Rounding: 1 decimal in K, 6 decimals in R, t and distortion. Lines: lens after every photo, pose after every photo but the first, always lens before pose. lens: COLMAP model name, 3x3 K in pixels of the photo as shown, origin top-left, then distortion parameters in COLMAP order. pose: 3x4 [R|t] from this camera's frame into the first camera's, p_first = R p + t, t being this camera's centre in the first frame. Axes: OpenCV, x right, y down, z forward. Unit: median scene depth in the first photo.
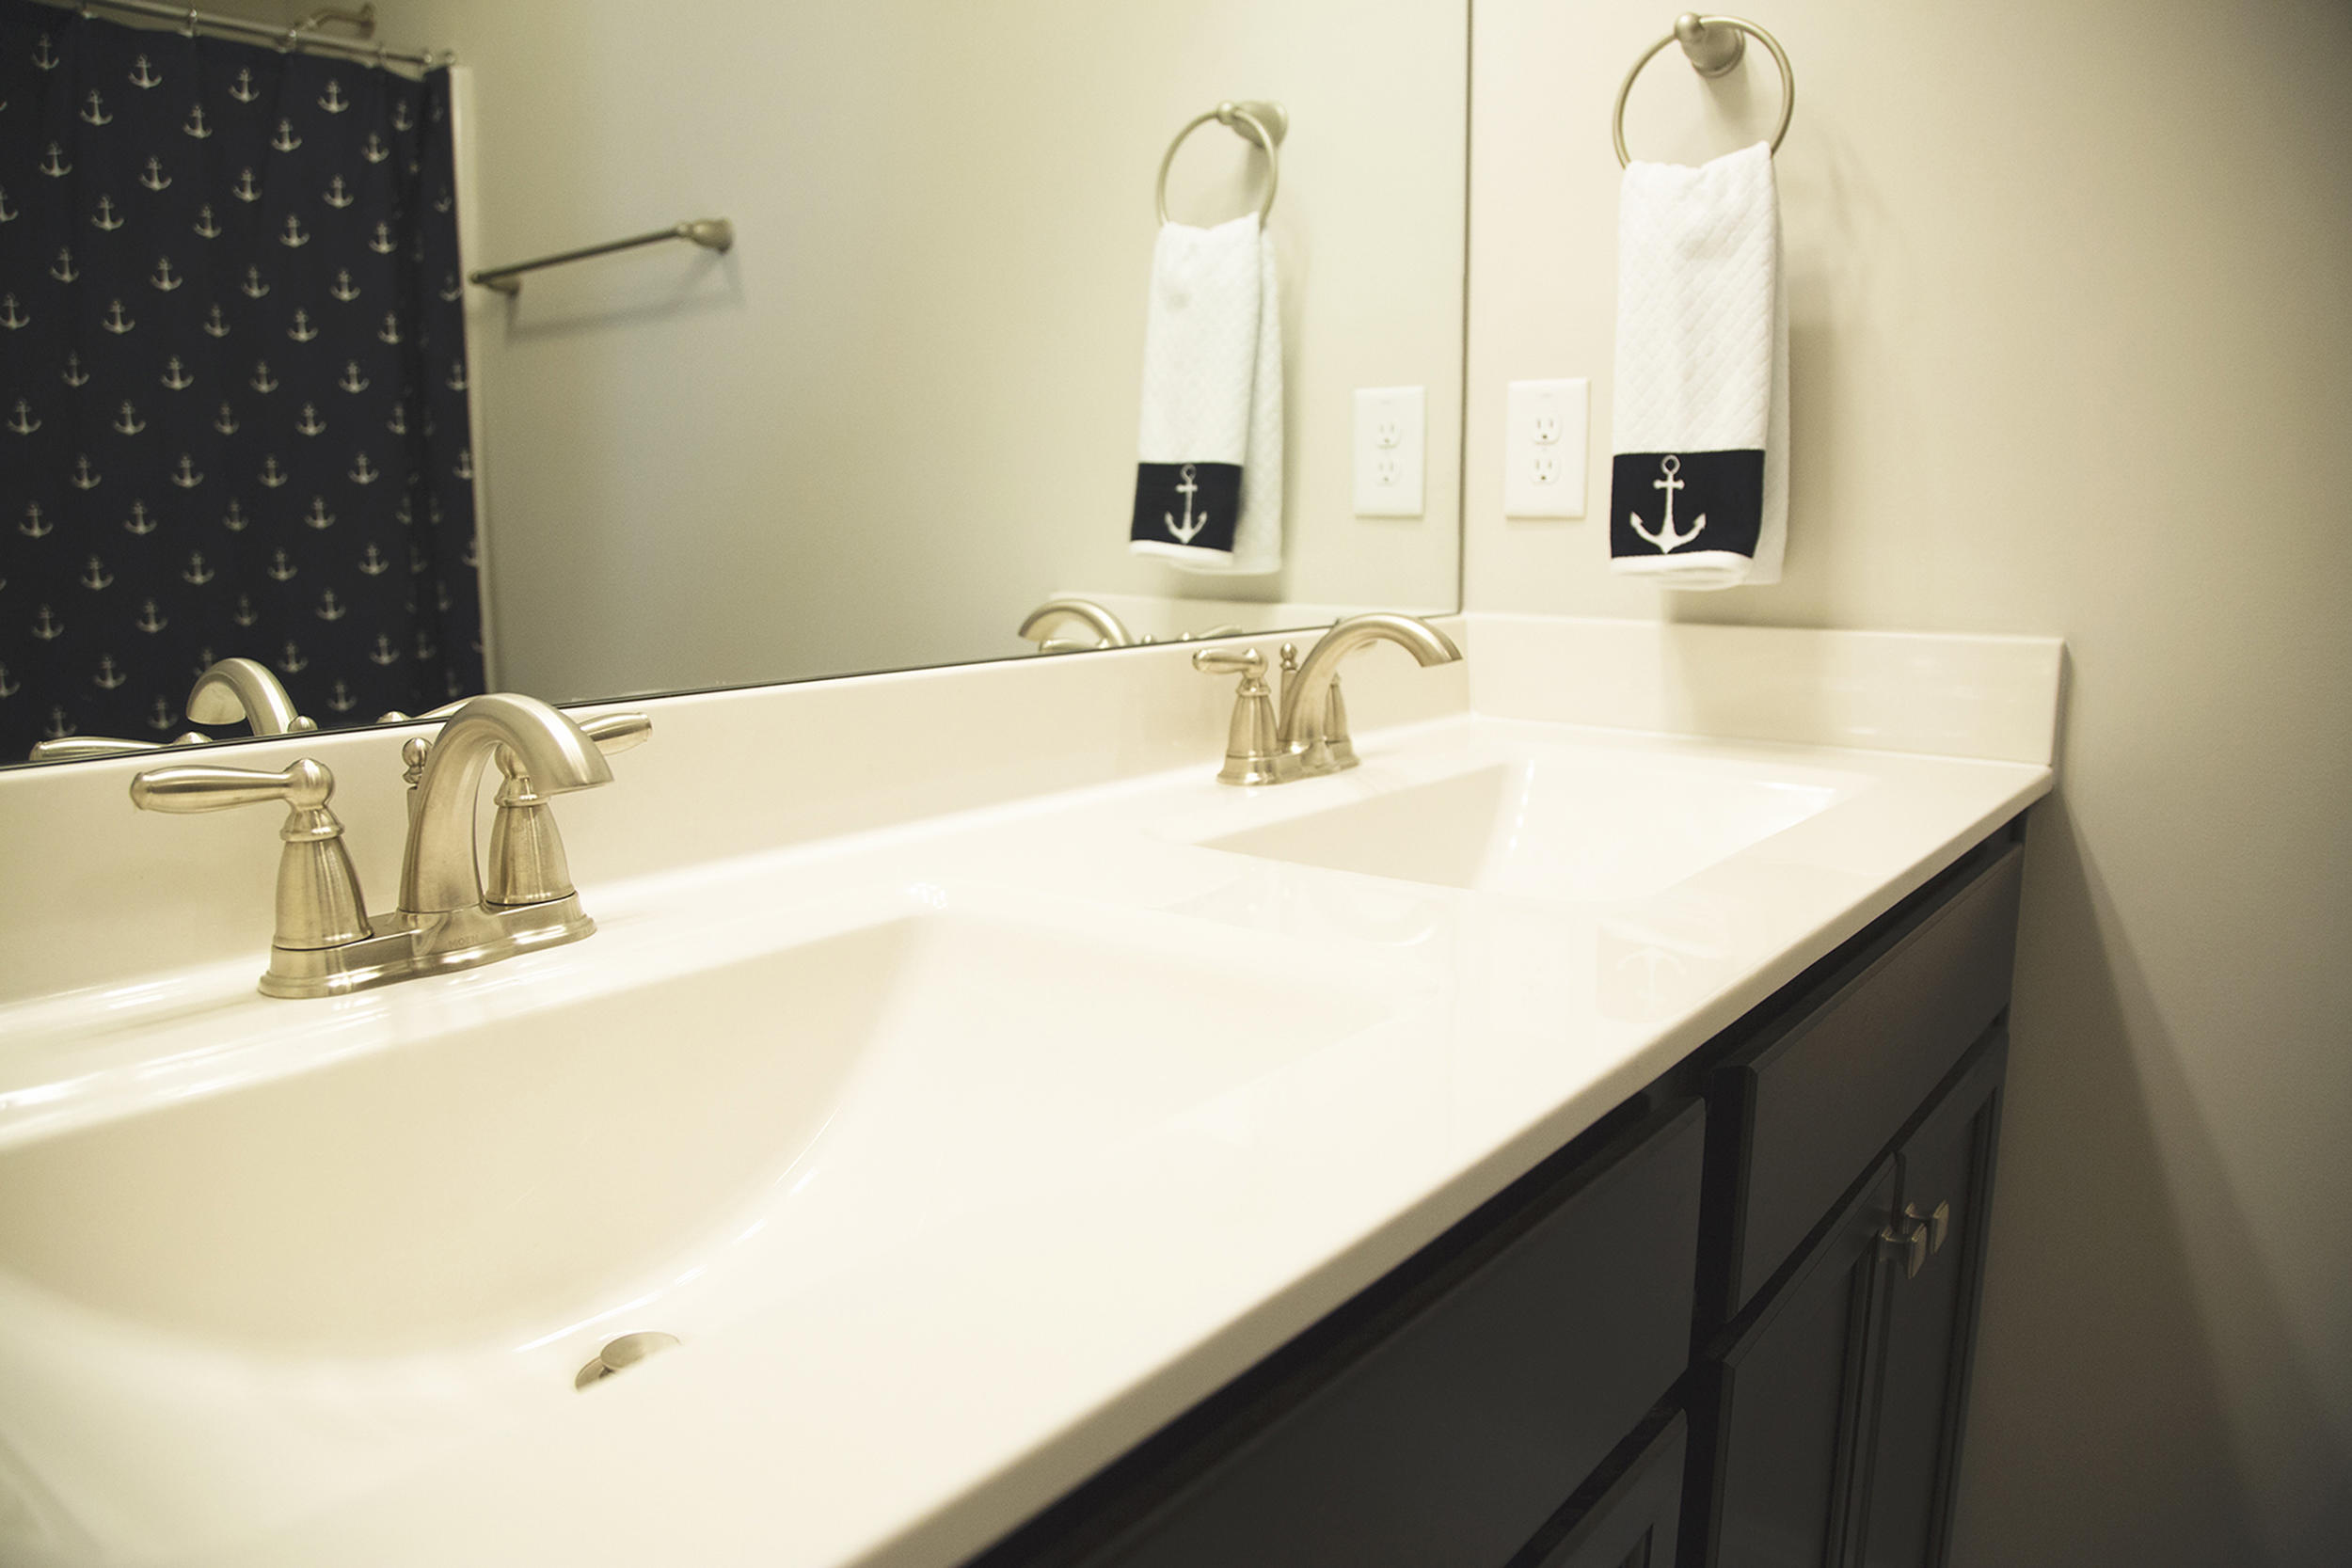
lens RADIAL K [[1603.7, 0, 1175.4], [0, 1603.7, 784.5], [0, 0, 1]] dist [-0.110343, 0.055097]
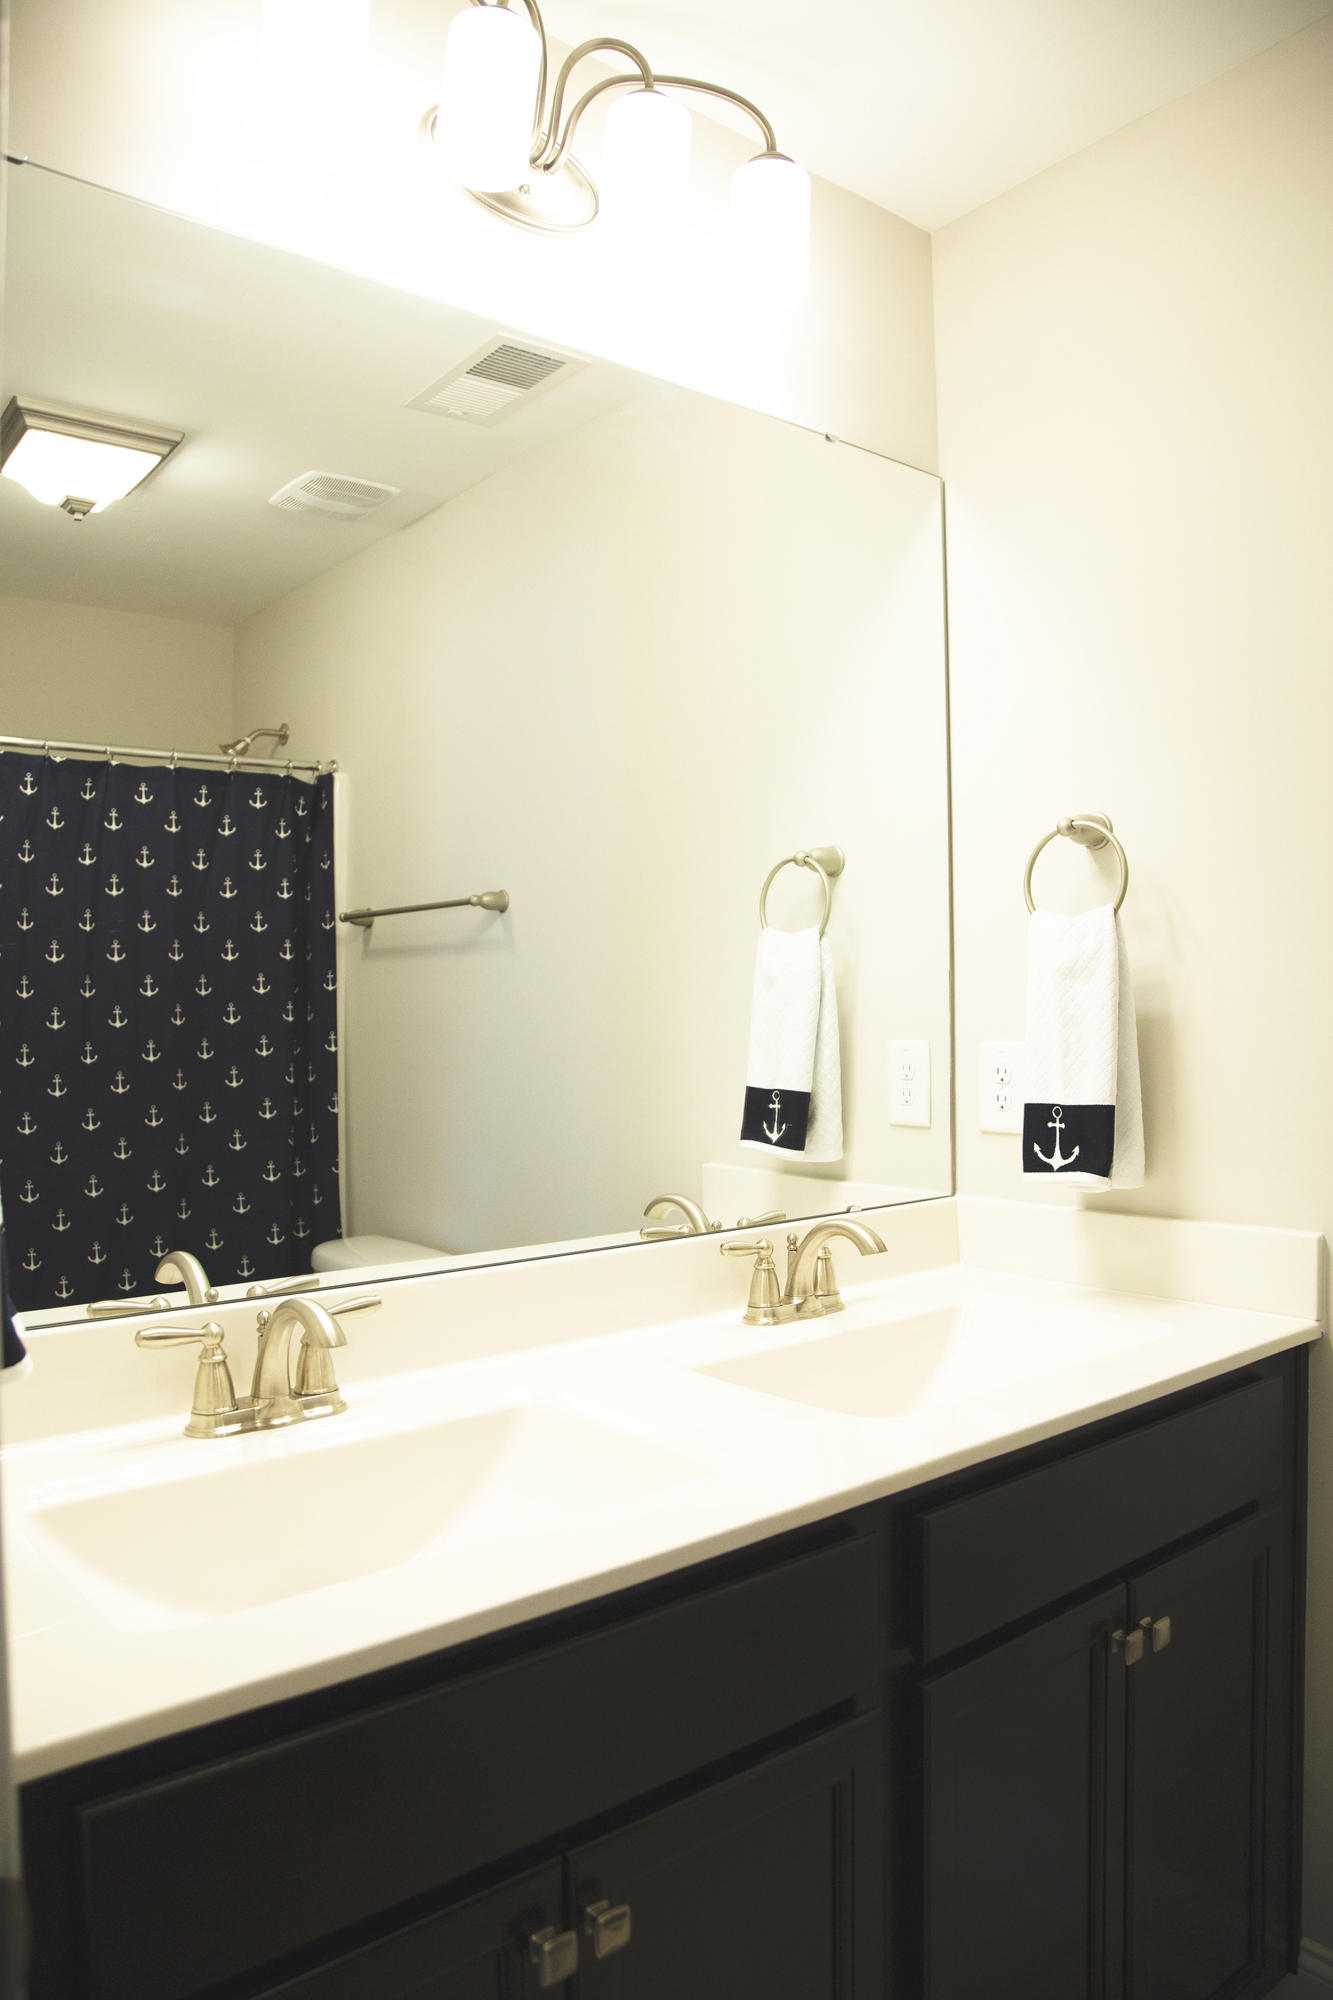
lens RADIAL K [[1419.6, 0, 666.5], [0, 1419.6, 1000.0], [0, 0, 1]] dist [-0.125821, 0.078119]
pose [[0.979564, -0.010657, -0.200849, 0.186577], [-0.023370, 0.985801, -0.166283, -0.064685], [0.199769, 0.167578, 0.965407, -0.336613]]
